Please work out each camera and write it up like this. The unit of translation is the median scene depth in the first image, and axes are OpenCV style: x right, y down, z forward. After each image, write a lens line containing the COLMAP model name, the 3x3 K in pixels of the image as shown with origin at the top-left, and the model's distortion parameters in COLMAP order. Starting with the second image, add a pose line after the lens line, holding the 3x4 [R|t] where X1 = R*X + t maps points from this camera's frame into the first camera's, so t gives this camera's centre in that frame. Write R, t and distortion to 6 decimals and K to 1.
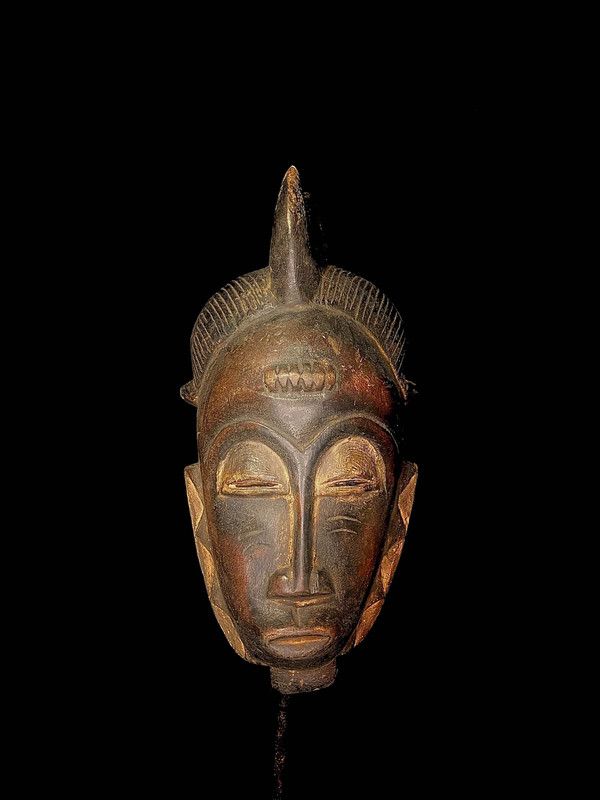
lens RADIAL K [[613.2, 0, 295.1], [0, 613.2, 395.8], [0, 0, 1]] dist [-0.003166, -0.018972]
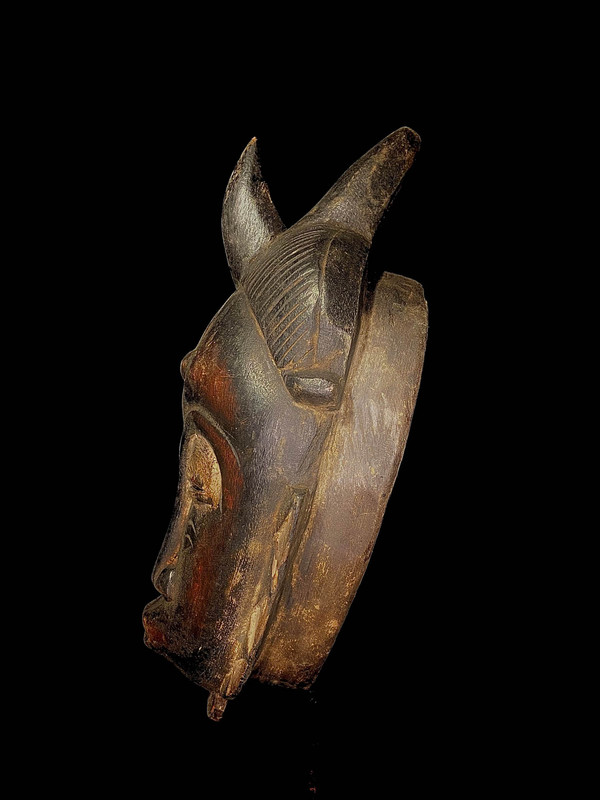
lens RADIAL K [[613.2, 0, 307.7], [0, 613.2, 402.1], [0, 0, 1]] dist [-0.003166, -0.018972]
pose [[0.115325, 0.028770, -0.992911, 0.935979], [-0.067811, 0.997477, 0.021027, -0.005710], [0.991011, 0.064905, 0.116985, 1.016779]]
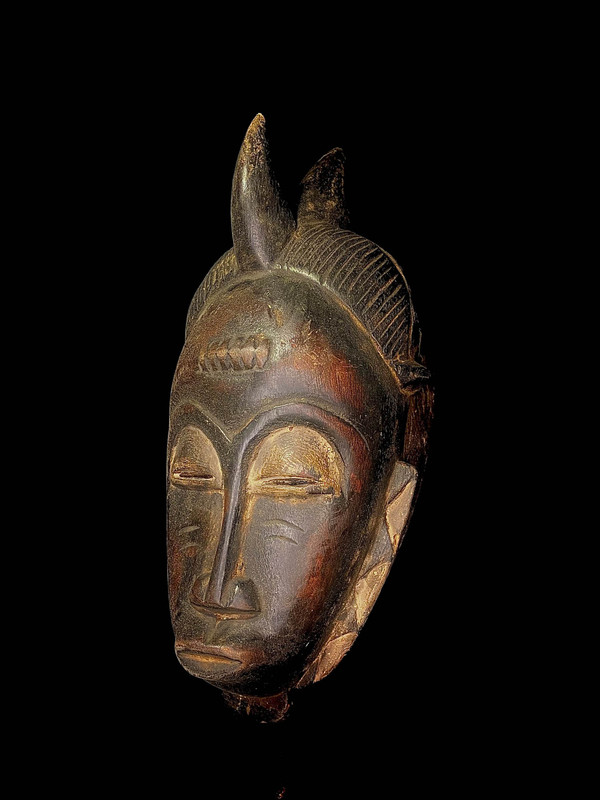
lens RADIAL K [[613.2, 0, 307.3], [0, 613.2, 401.4], [0, 0, 1]] dist [-0.003166, -0.018972]
pose [[0.900008, 0.024946, -0.435159, 0.451303], [-0.025672, 0.999662, 0.004210, 0.028868], [0.435116, 0.007383, 0.900344, 0.258836]]
